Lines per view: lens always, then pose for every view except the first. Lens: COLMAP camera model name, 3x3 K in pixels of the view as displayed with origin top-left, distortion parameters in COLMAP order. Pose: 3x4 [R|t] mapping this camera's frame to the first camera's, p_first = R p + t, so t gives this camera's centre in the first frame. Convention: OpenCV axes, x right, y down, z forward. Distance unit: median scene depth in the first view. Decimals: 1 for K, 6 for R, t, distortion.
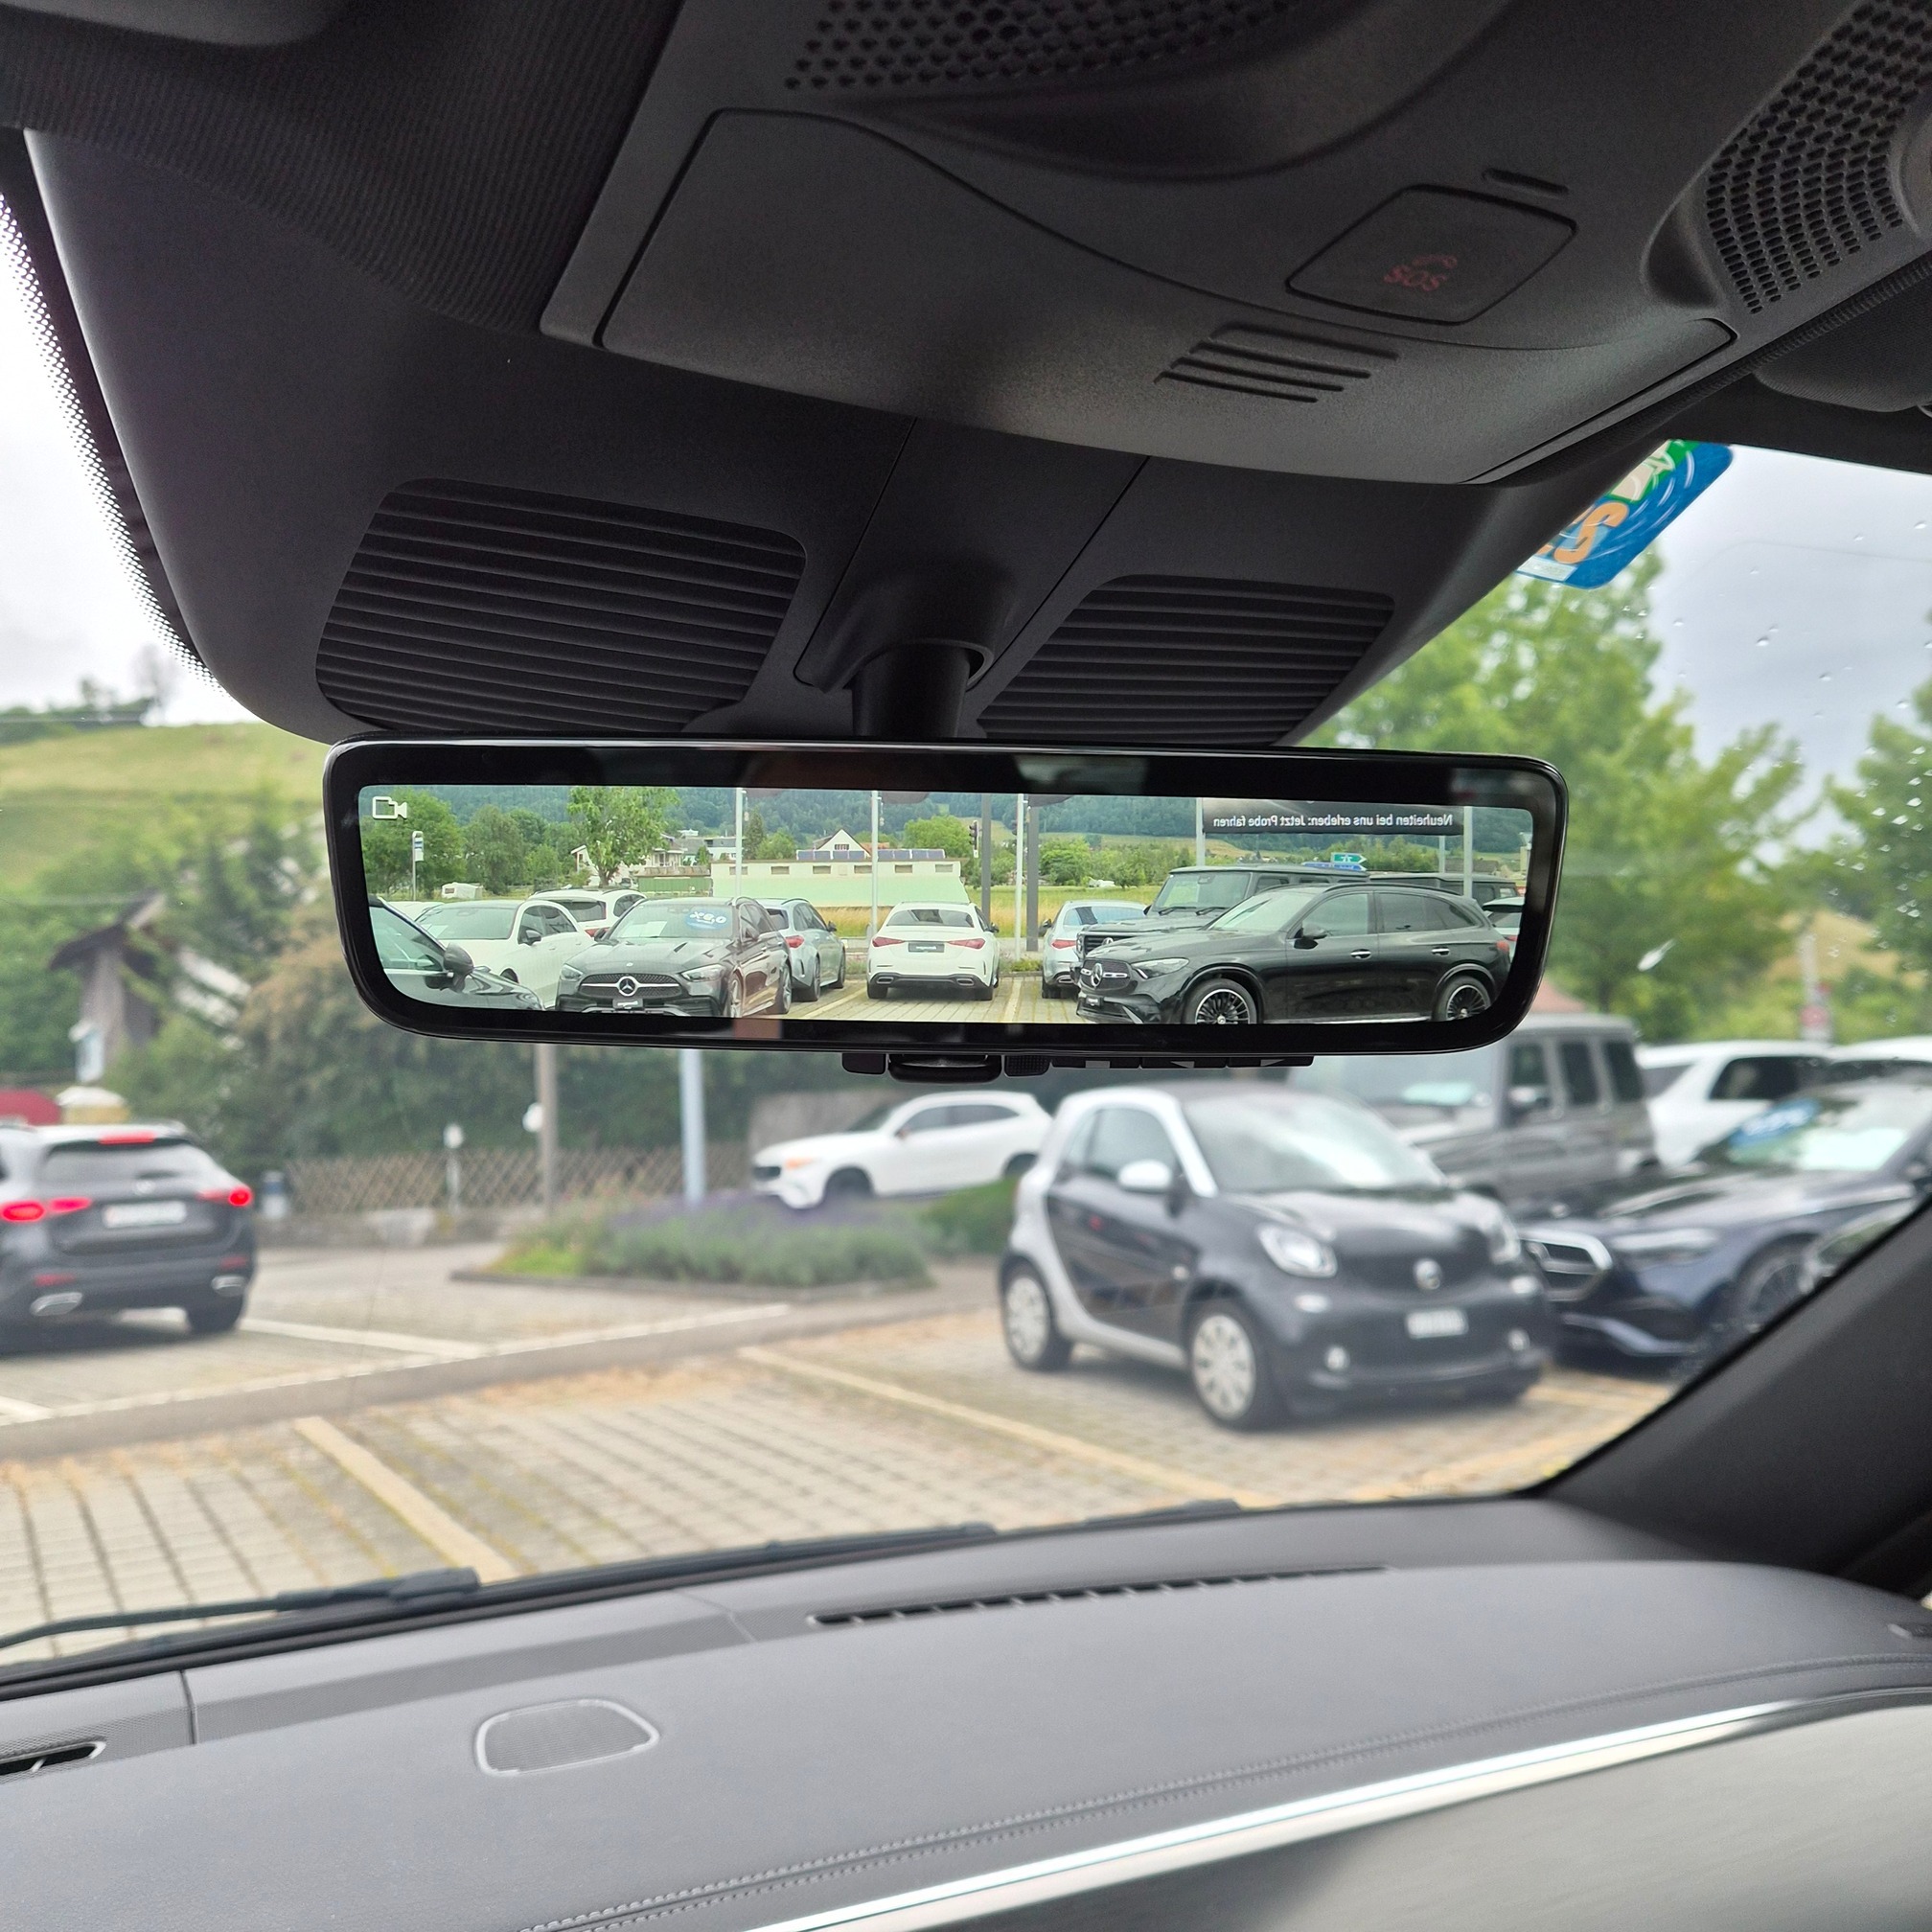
lens RADIAL K [[1692.7, 0, 969.0], [0, 1692.7, 954.8], [0, 0, 1]] dist [0.006760, 0.009789]
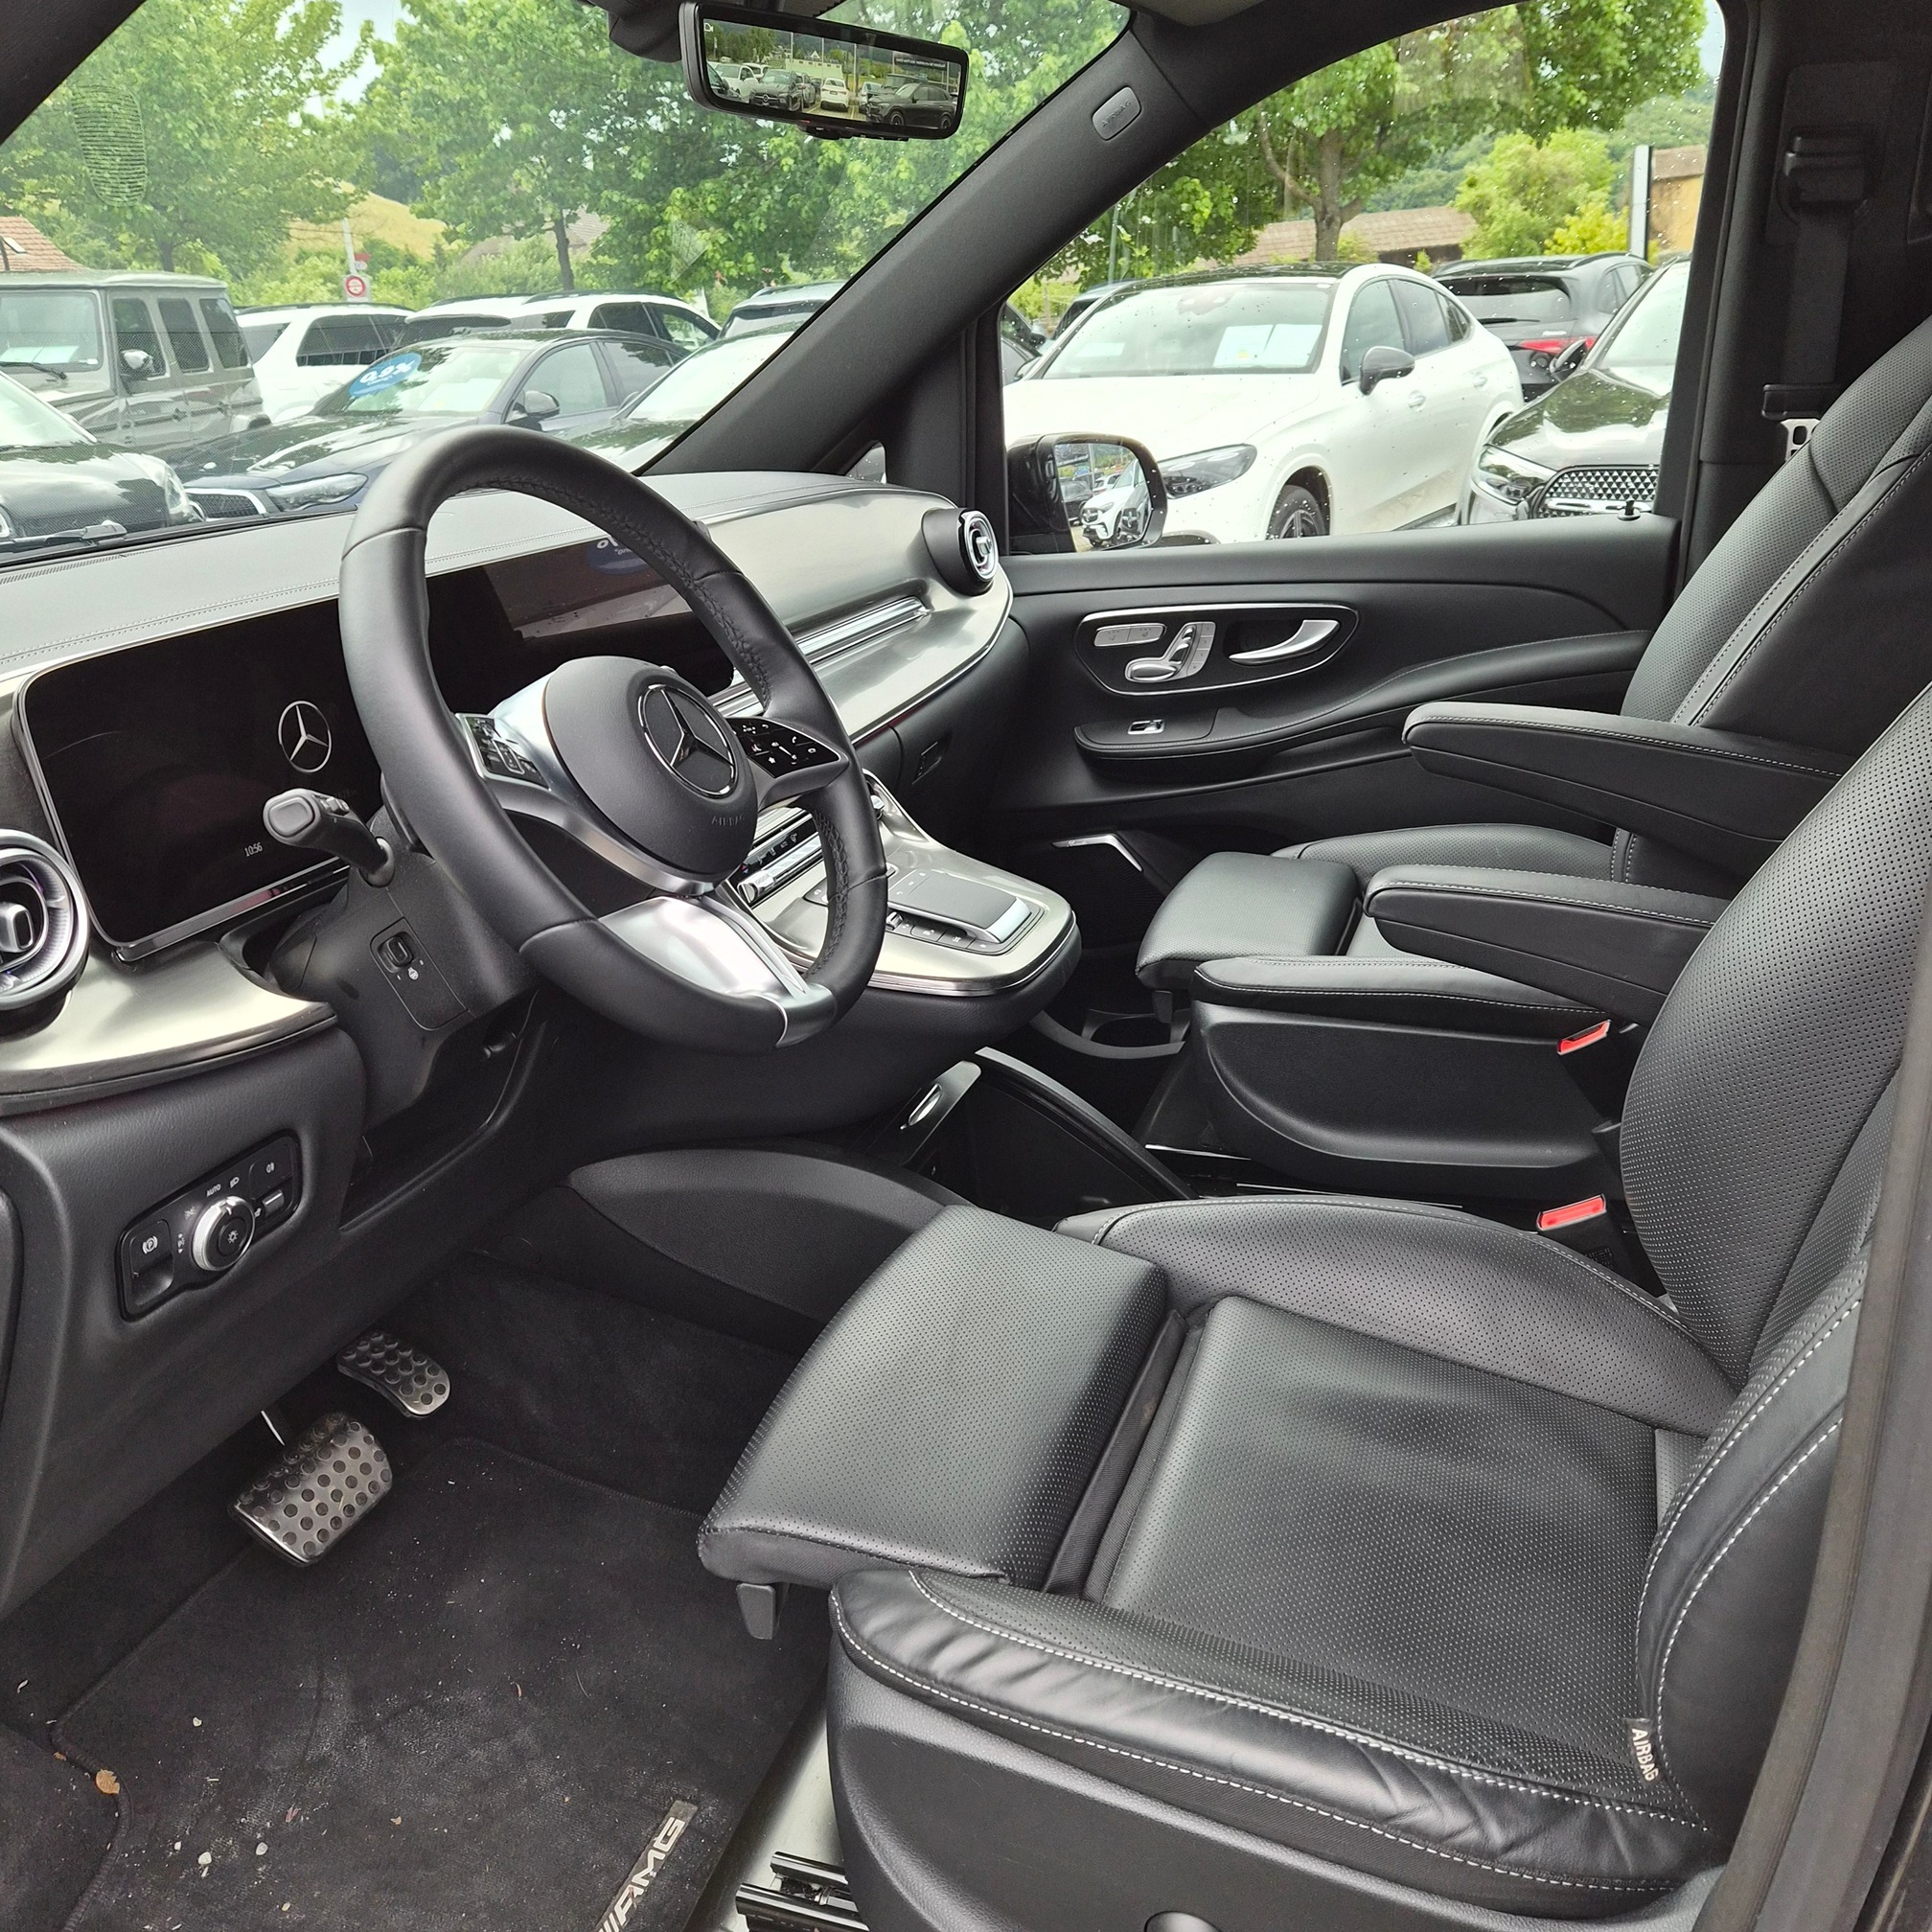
lens RADIAL K [[1692.7, 0, 959.8], [0, 1692.7, 966.7], [0, 0, 1]] dist [0.006760, 0.009789]
pose [[0.687952, -0.259547, 0.677760, -2.595020], [-0.033150, 0.921654, 0.386594, 0.284073], [-0.724999, -0.288426, 0.625449, -1.800095]]
